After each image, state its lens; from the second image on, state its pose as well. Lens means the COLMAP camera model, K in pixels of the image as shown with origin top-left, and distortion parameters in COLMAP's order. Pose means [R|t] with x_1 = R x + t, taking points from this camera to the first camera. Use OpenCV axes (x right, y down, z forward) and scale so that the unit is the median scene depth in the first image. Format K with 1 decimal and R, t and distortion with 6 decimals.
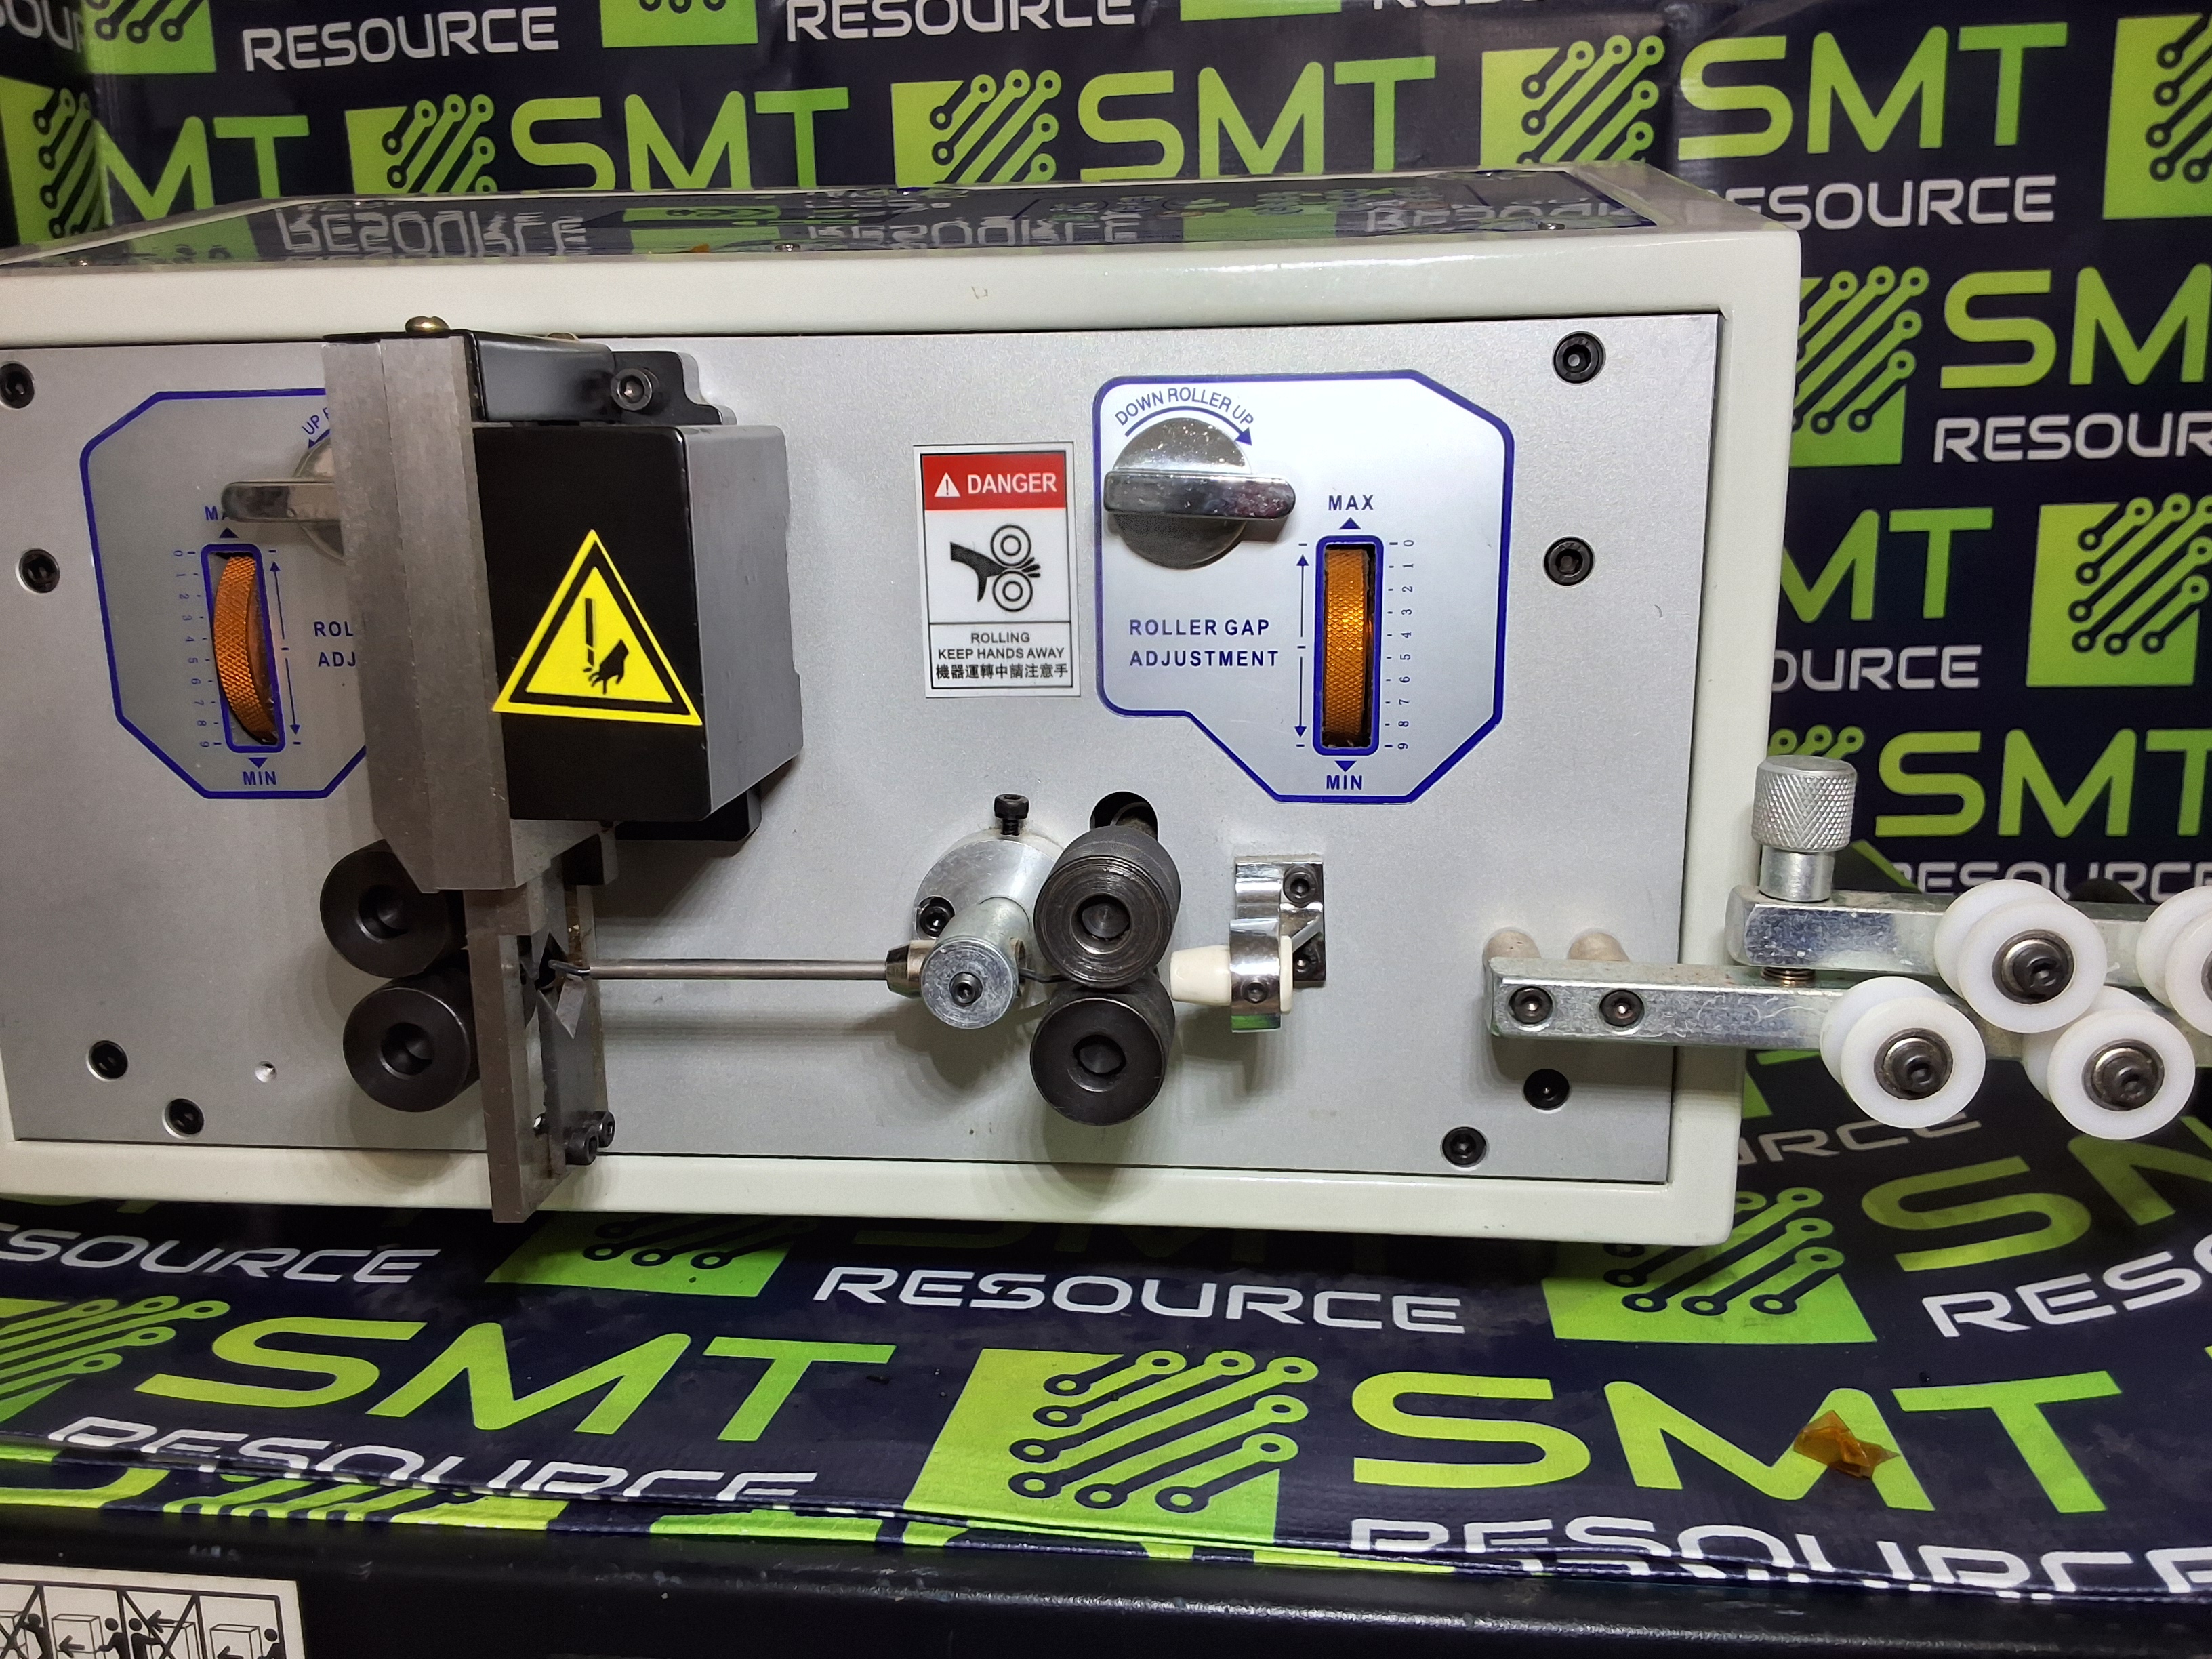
lens RADIAL K [[1816.3, 0, 1094.0], [0, 1816.3, 834.5], [0, 0, 1]] dist [0.119908, -0.201038]
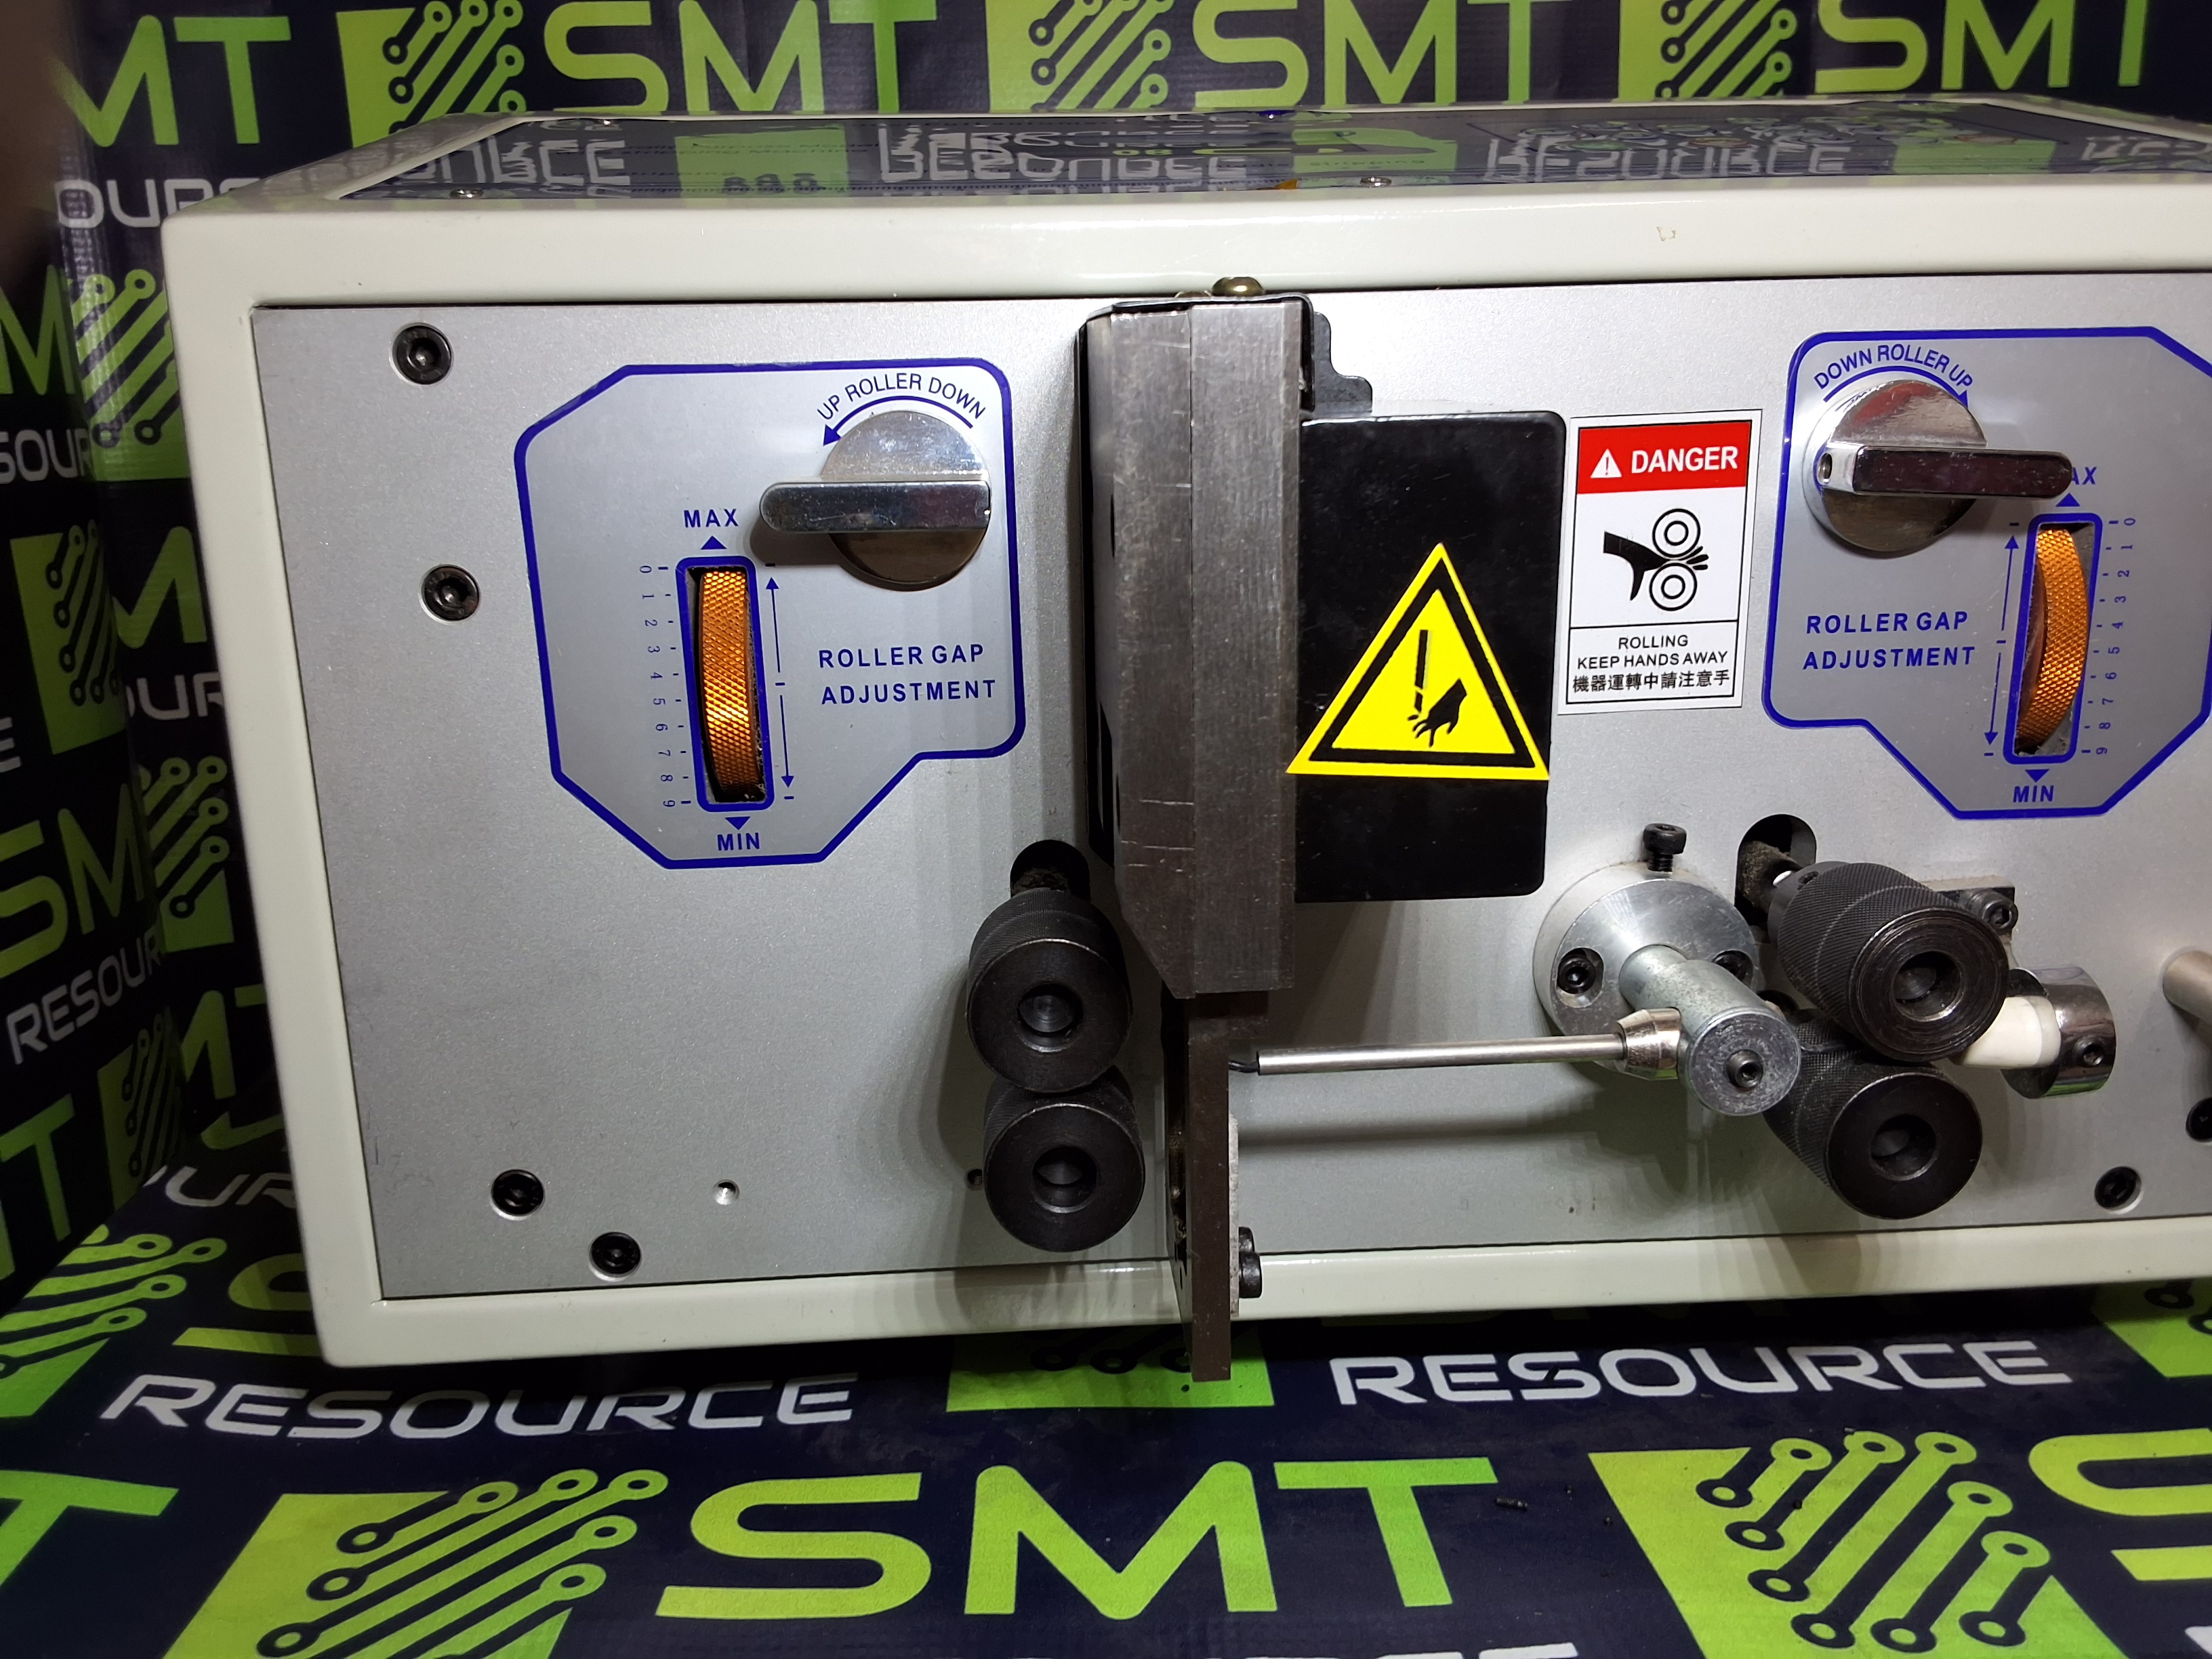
lens RADIAL K [[1816.3, 0, 1087.3], [0, 1816.3, 827.0], [0, 0, 1]] dist [0.119908, -0.201038]
pose [[0.987251, -0.045666, 0.152479, -0.414153], [0.040827, 0.998563, 0.034717, -0.057562], [-0.153846, -0.028049, 0.987697, 0.174897]]
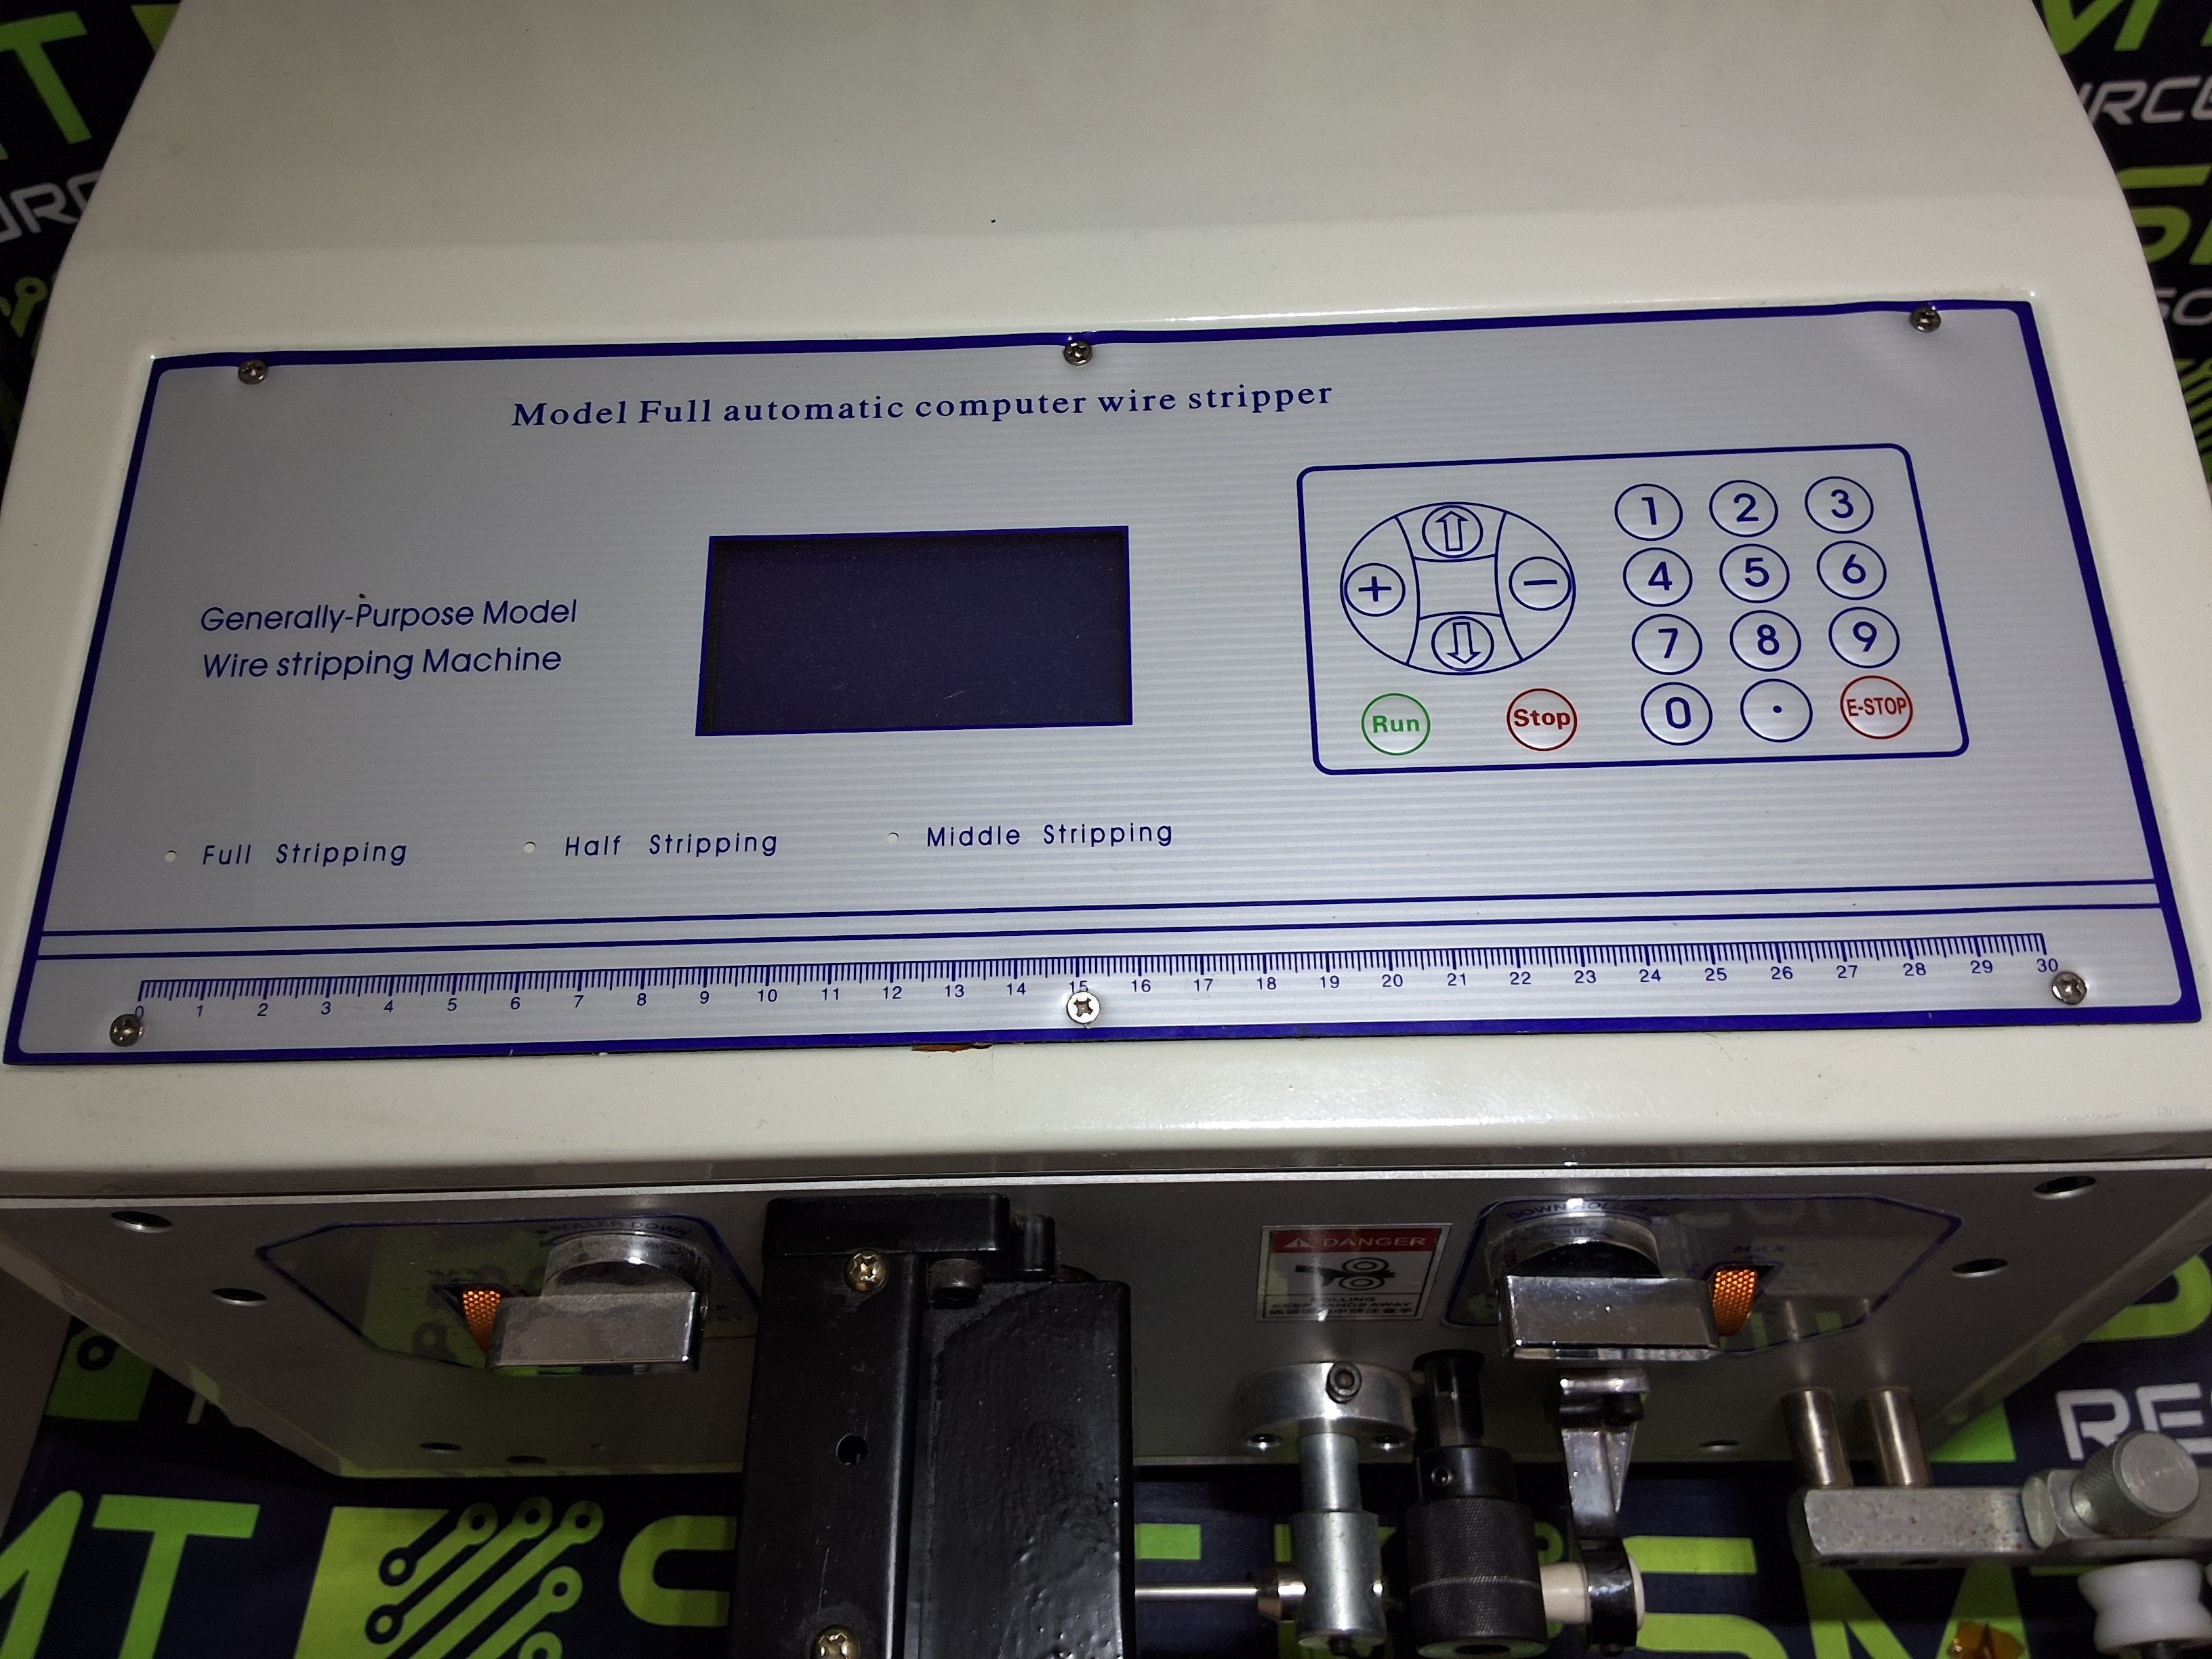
lens RADIAL K [[1816.3, 0, 1086.5], [0, 1816.3, 844.4], [0, 0, 1]] dist [0.119908, -0.201038]
pose [[0.994072, -0.103154, 0.034352, -0.174261], [0.048997, 0.707087, 0.705427, -0.865485], [-0.097057, -0.699562, 0.707950, 0.474007]]
